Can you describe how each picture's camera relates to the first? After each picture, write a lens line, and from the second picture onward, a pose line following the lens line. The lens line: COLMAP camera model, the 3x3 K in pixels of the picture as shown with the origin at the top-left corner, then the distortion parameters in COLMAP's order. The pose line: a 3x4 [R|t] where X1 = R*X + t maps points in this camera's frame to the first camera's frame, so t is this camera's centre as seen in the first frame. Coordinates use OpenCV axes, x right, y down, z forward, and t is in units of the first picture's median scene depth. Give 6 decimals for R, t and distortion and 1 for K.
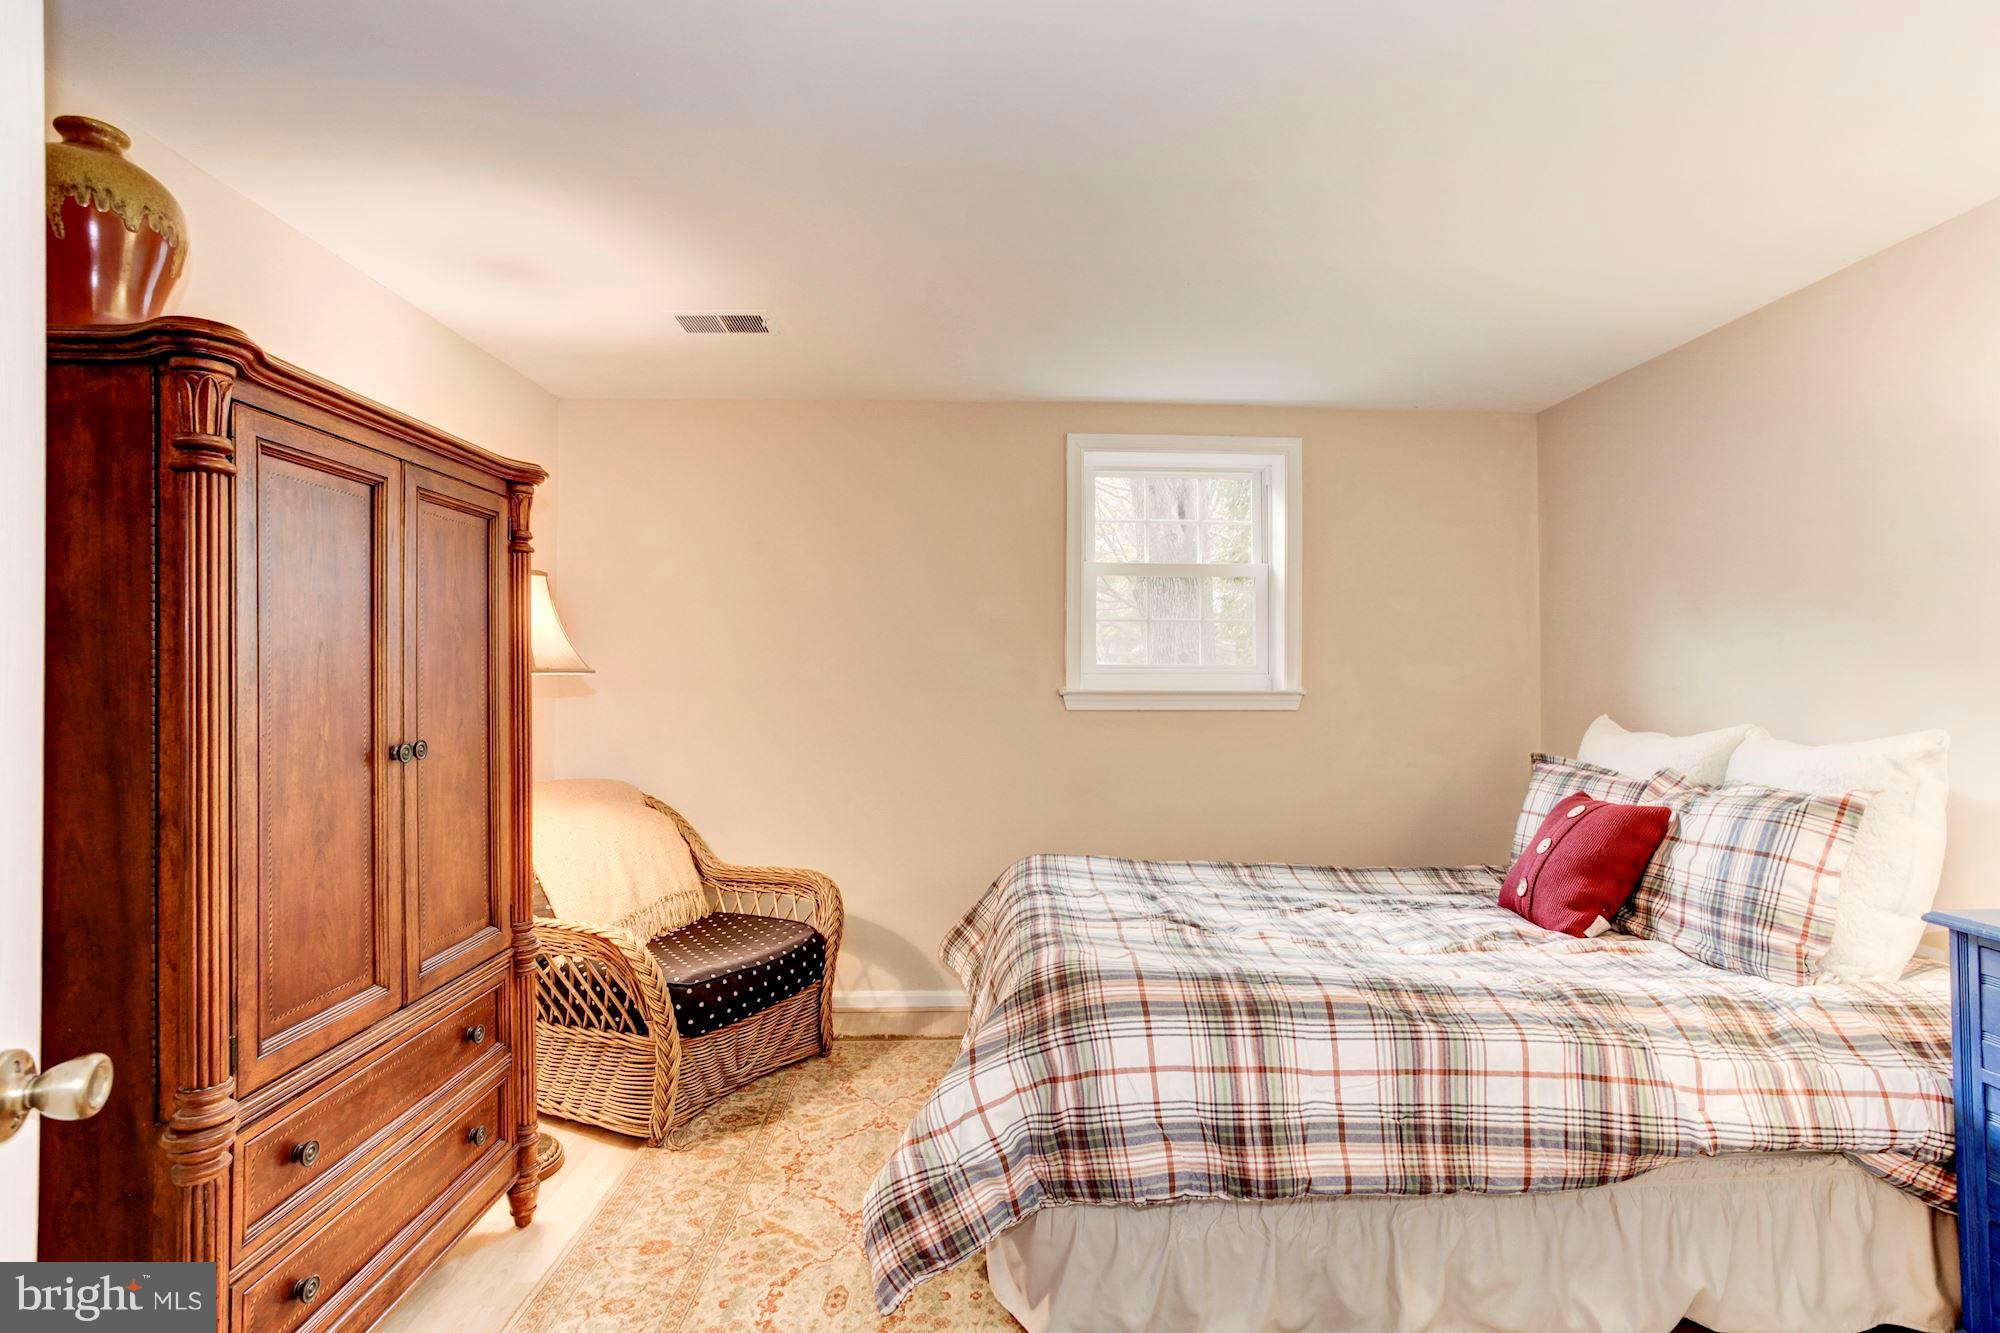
lens RADIAL K [[991.1, 0, 995.4], [0, 991.1, 662.6], [0, 0, 1]] dist [-0.052063, 0.038144]
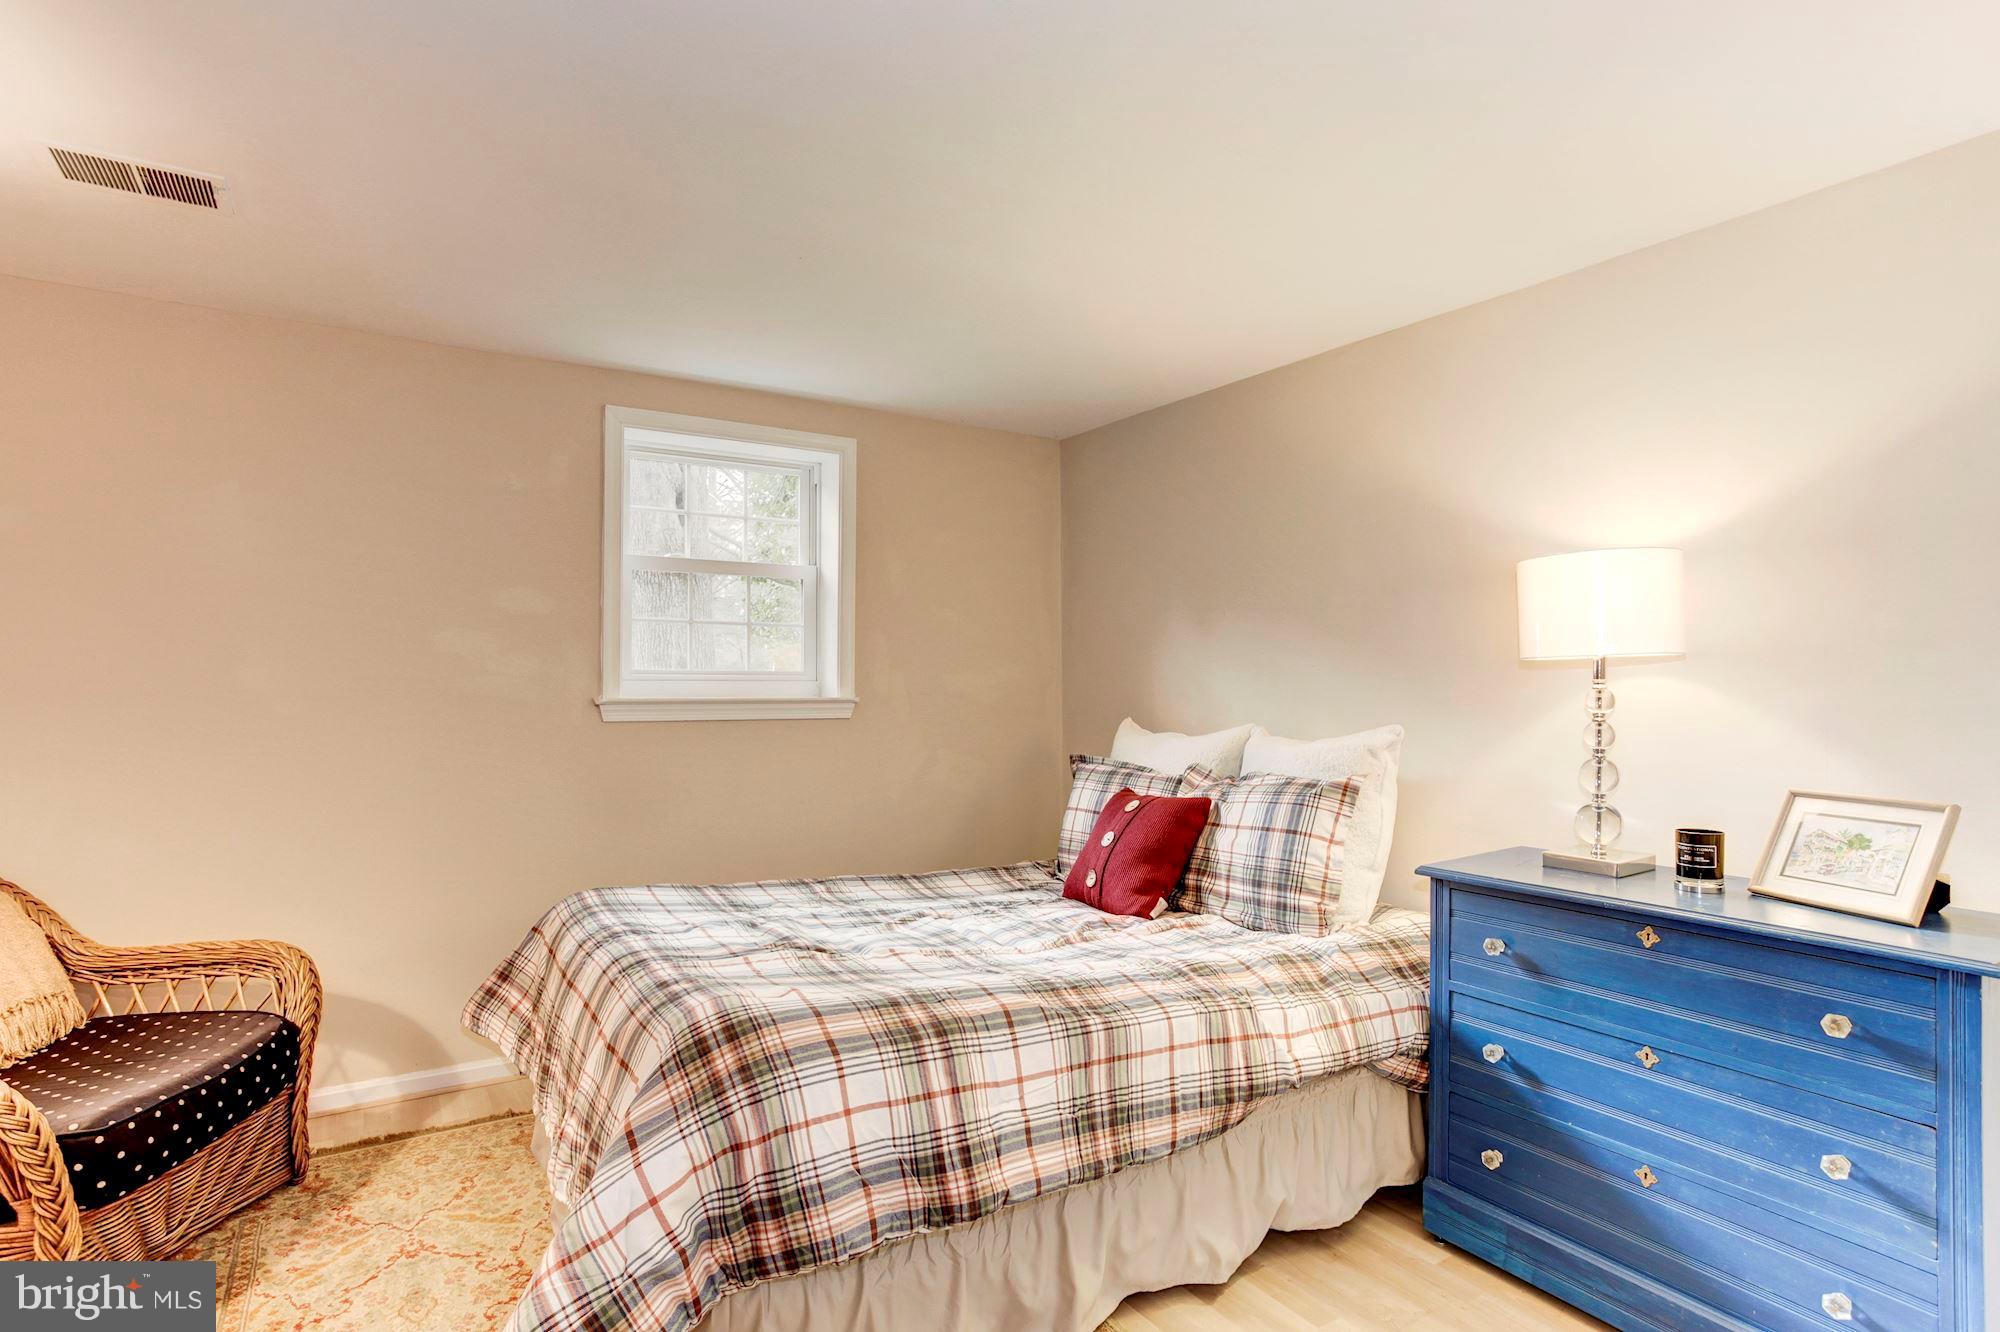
lens RADIAL K [[1032.4, 0, 999.5], [0, 1032.4, 678.7], [0, 0, 1]] dist [-0.059789, 0.044279]
pose [[0.864073, 0.003092, 0.503356, -0.168684], [-0.007855, 0.999942, 0.007342, 0.001577], [-0.503304, -0.010298, 0.864048, 0.094385]]
